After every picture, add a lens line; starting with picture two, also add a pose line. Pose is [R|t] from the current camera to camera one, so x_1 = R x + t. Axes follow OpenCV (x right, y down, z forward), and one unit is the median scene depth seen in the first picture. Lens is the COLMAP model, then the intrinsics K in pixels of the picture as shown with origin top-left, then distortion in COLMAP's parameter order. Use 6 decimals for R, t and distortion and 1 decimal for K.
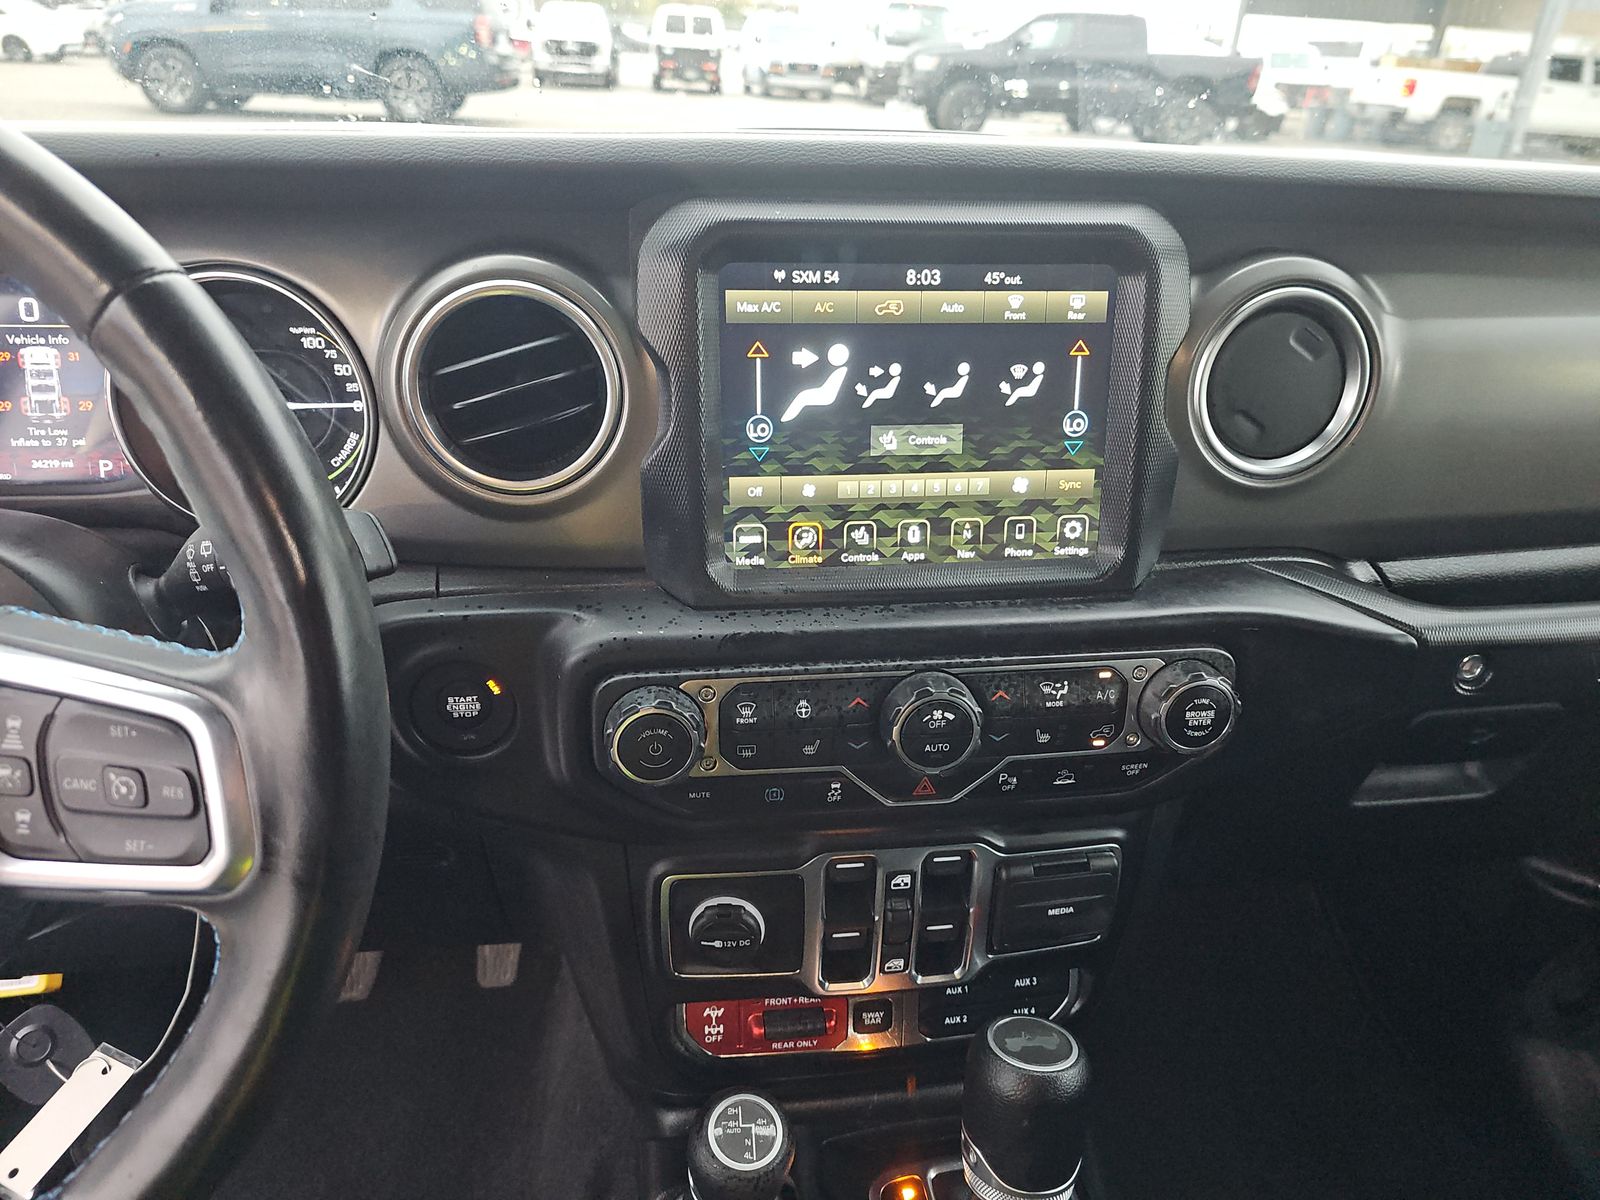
lens RADIAL K [[1089.0, 0, 800.0], [0, 1089.0, 600.0], [0, 0, 1]] dist [0.066966, -0.068726]
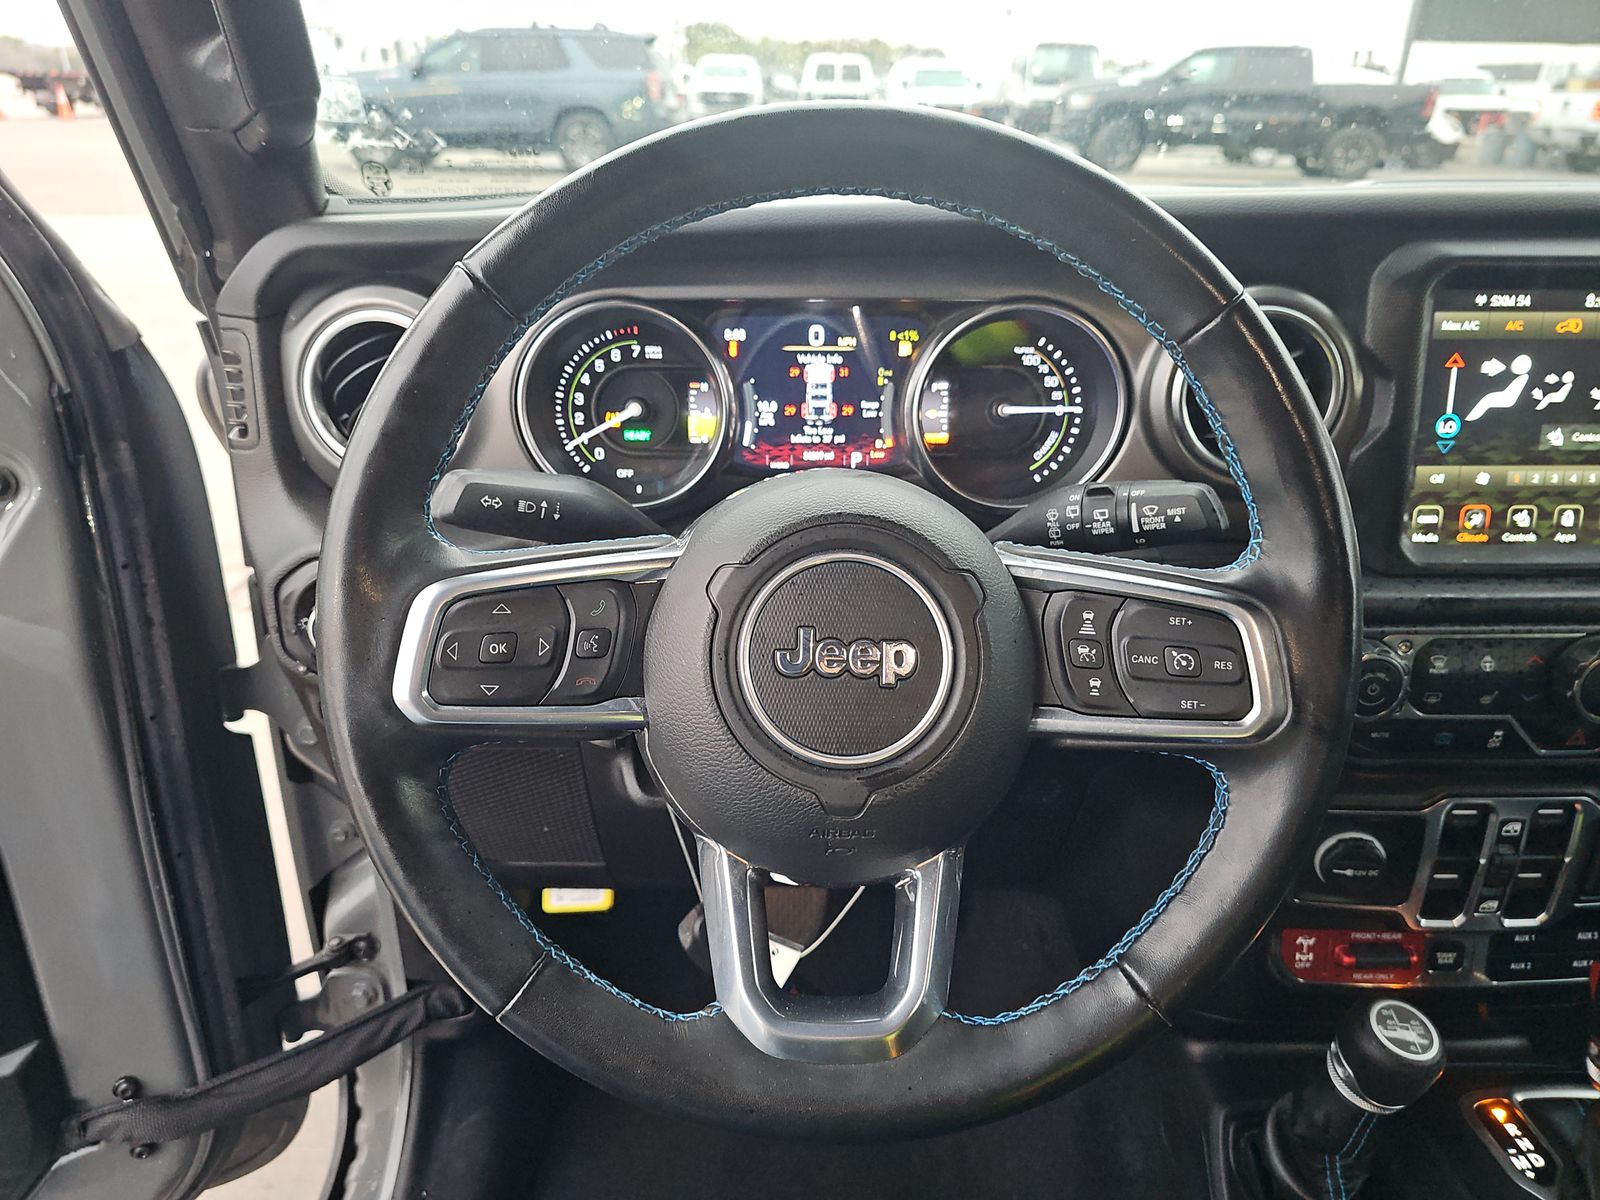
lens RADIAL K [[1110.3, 0, 765.3], [0, 1110.3, 584.0], [0, 0, 1]] dist [0.005156, -0.000817]
pose [[0.991595, 0.021853, -0.127519, -0.575302], [-0.027838, 0.998584, -0.045342, 0.084769], [0.126347, 0.048511, 0.990799, -0.270394]]
